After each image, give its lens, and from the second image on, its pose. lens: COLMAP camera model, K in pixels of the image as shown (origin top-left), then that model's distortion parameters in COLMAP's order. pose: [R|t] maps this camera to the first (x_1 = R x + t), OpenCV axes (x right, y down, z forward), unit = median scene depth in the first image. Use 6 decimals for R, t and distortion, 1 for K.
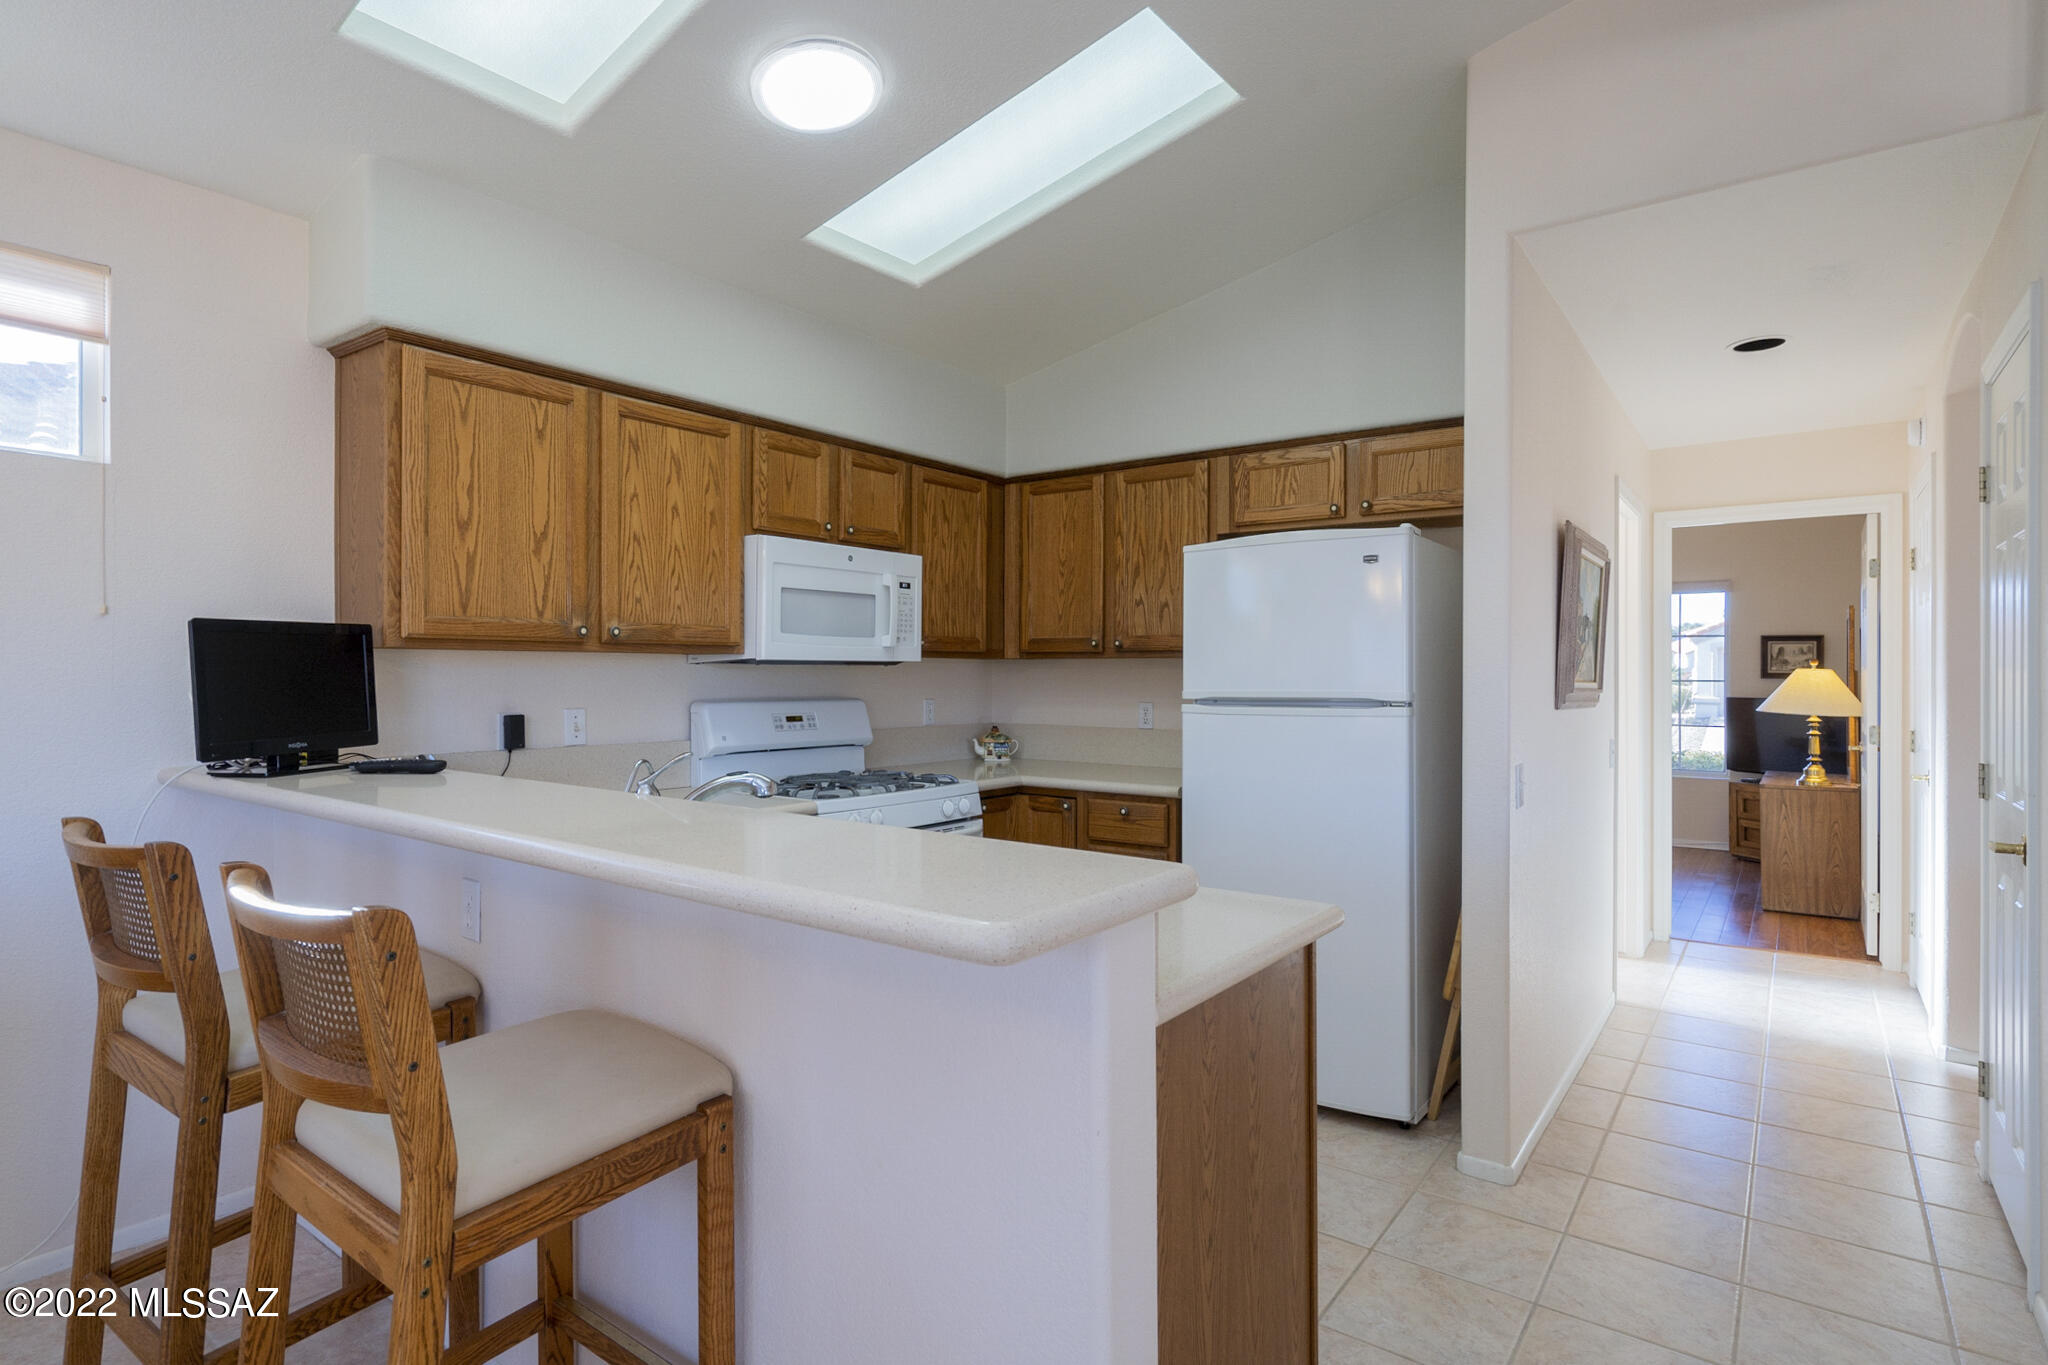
lens RADIAL K [[1065.2, 0, 1024.8], [0, 1065.2, 658.6], [0, 0, 1]] dist [-0.018680, 0.010927]
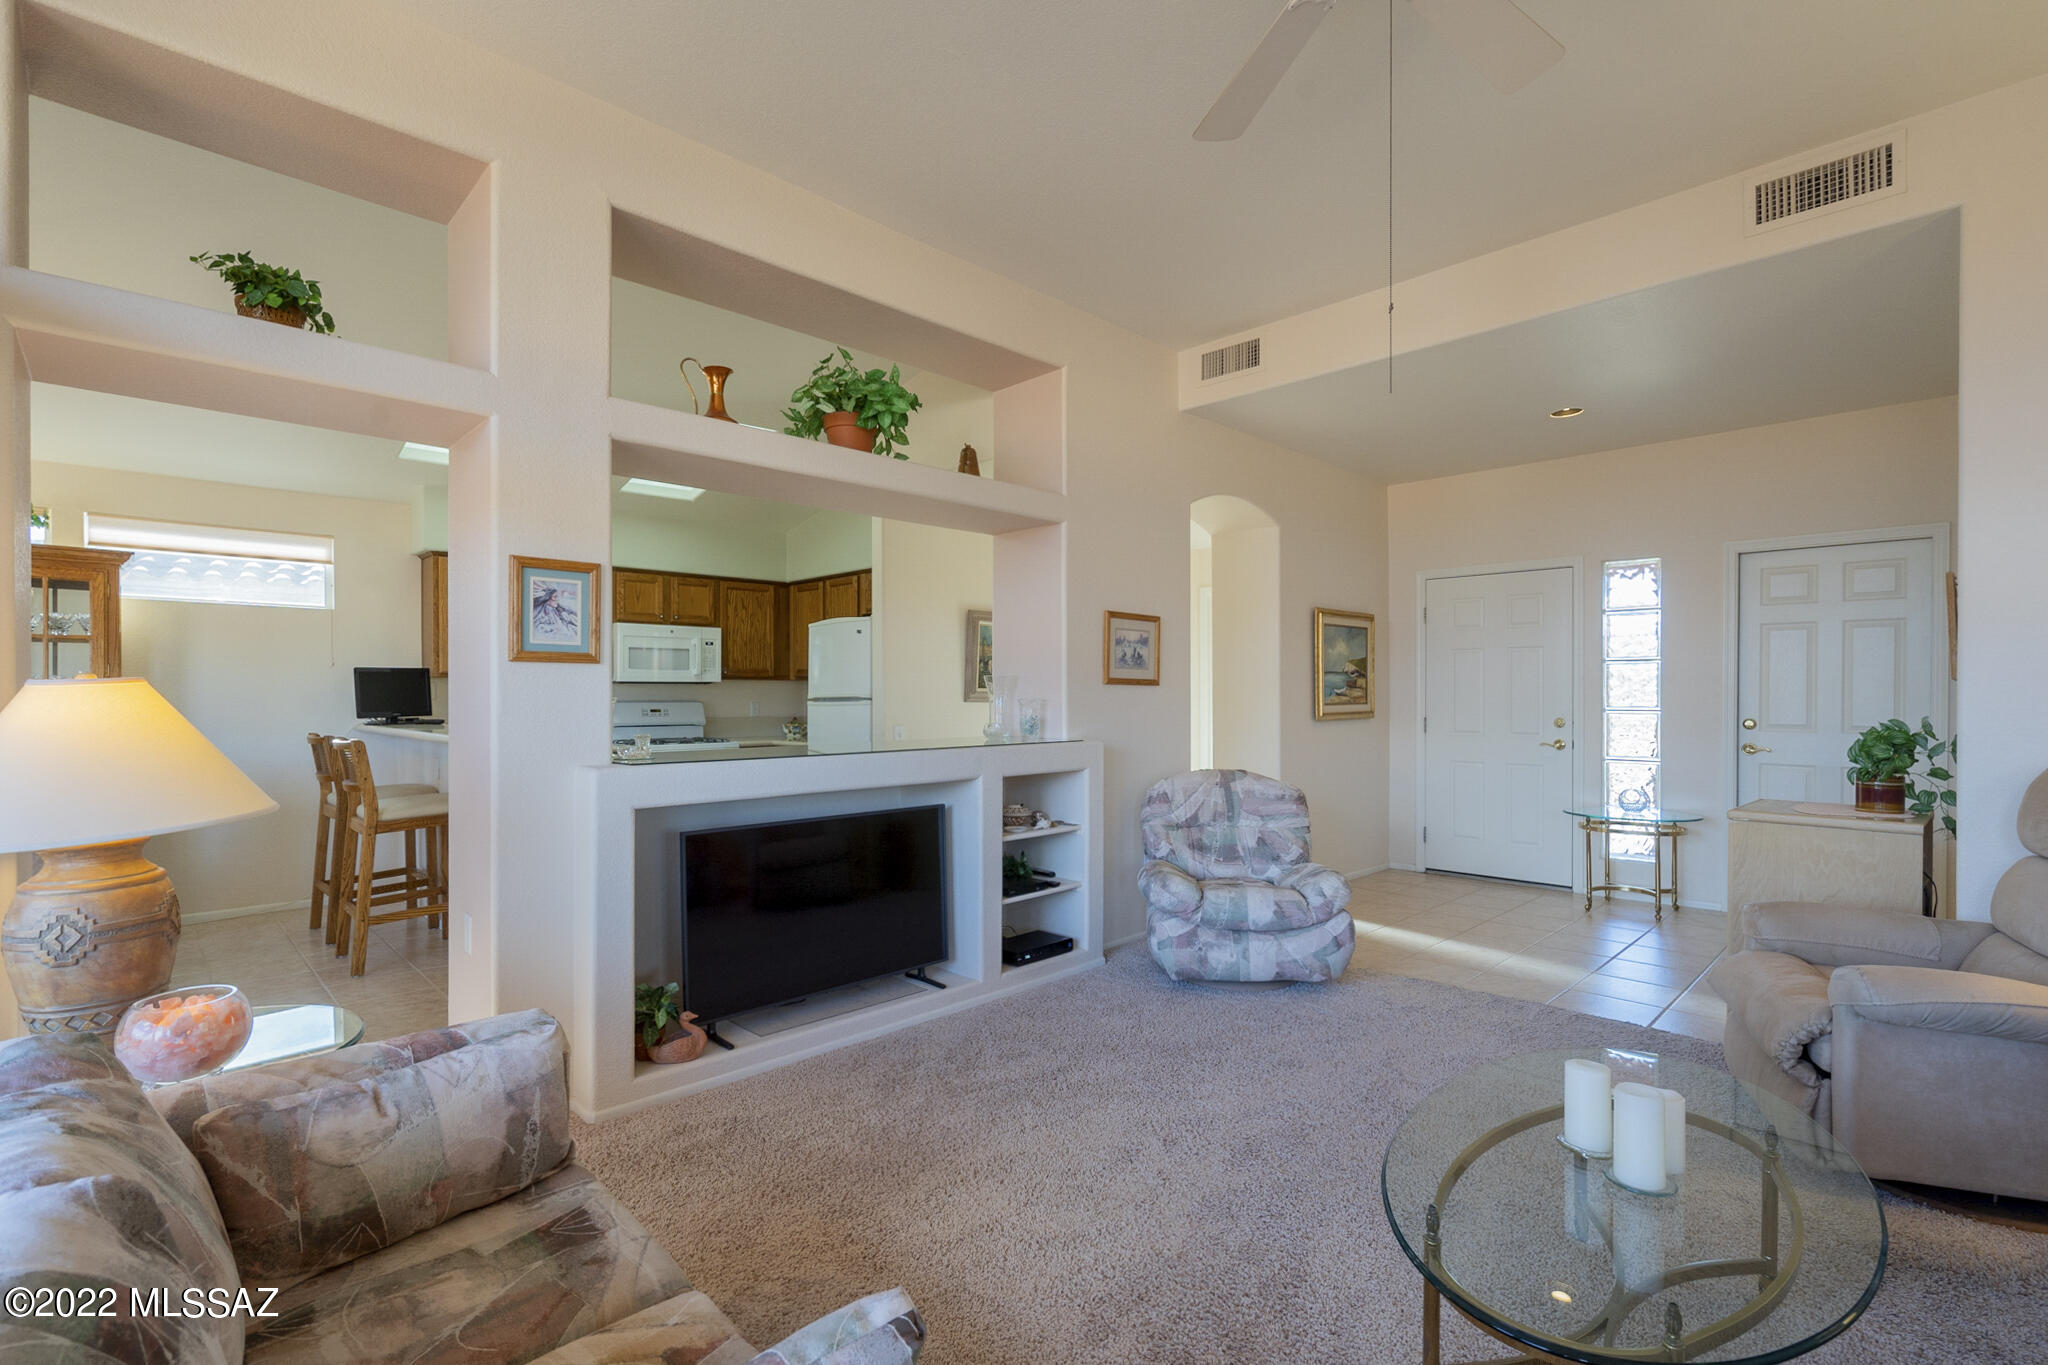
lens RADIAL K [[940.0, 0, 1003.3], [0, 940.0, 691.0], [0, 0, 1]] dist [-0.001348, 0.000190]
pose [[0.983399, -0.006269, -0.181349, 0.772520], [0.008161, 0.999920, 0.009687, 0.007588], [0.181274, -0.011006, 0.983371, -0.649317]]
